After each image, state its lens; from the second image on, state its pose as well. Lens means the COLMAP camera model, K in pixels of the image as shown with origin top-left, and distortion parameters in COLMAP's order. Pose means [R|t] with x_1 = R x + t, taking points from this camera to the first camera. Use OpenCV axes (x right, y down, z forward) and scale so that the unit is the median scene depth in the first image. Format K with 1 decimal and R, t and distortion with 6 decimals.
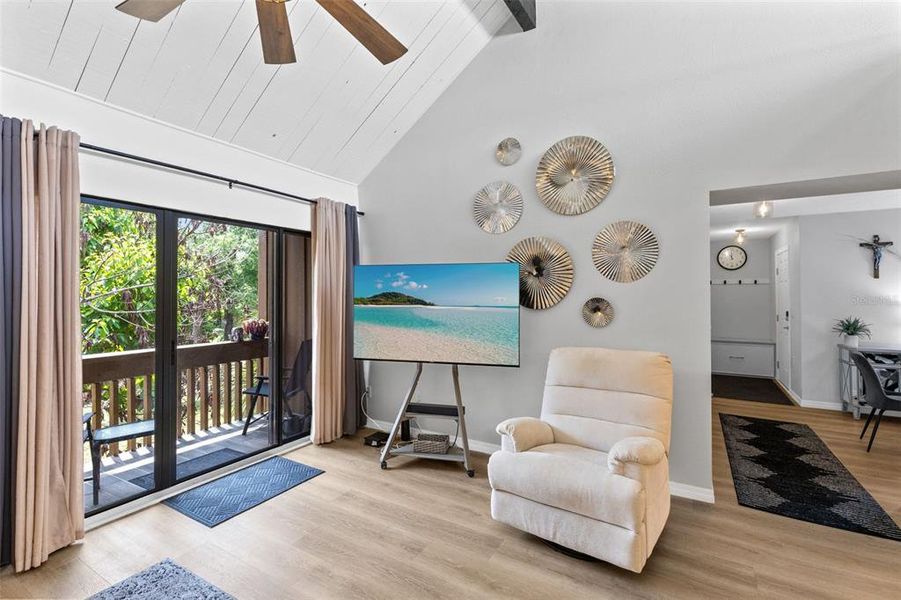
lens RADIAL K [[410.4, 0, 448.4], [0, 410.4, 295.8], [0, 0, 1]] dist [0.001869, 0.001715]
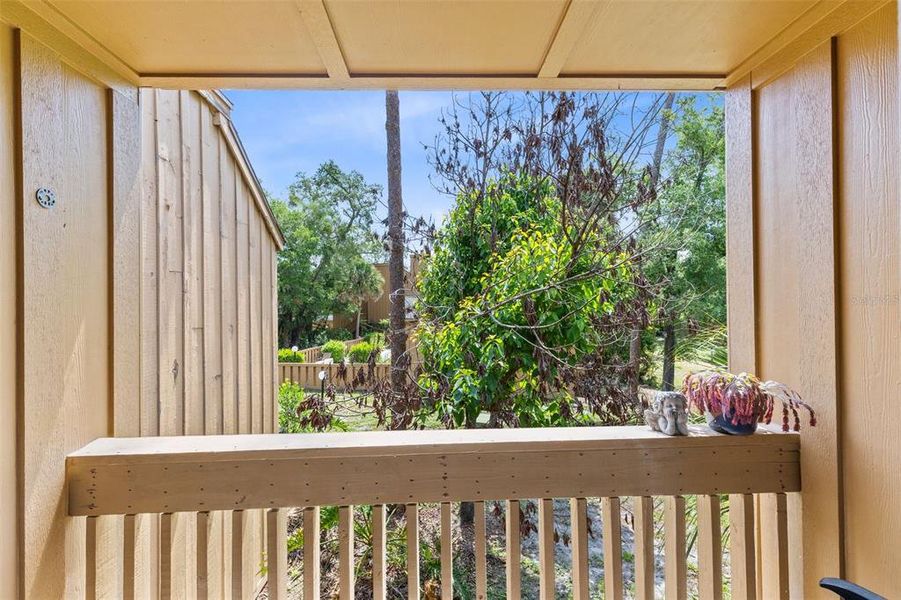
lens RADIAL K [[410.4, 0, 448.5], [0, 410.4, 302.4], [0, 0, 1]] dist [0.001869, 0.001715]
pose [[0.549430, -0.013228, -0.835435, -0.314327], [0.008336, 0.999912, -0.010350, 0.002044], [0.835498, -0.001277, 0.549492, 0.631295]]
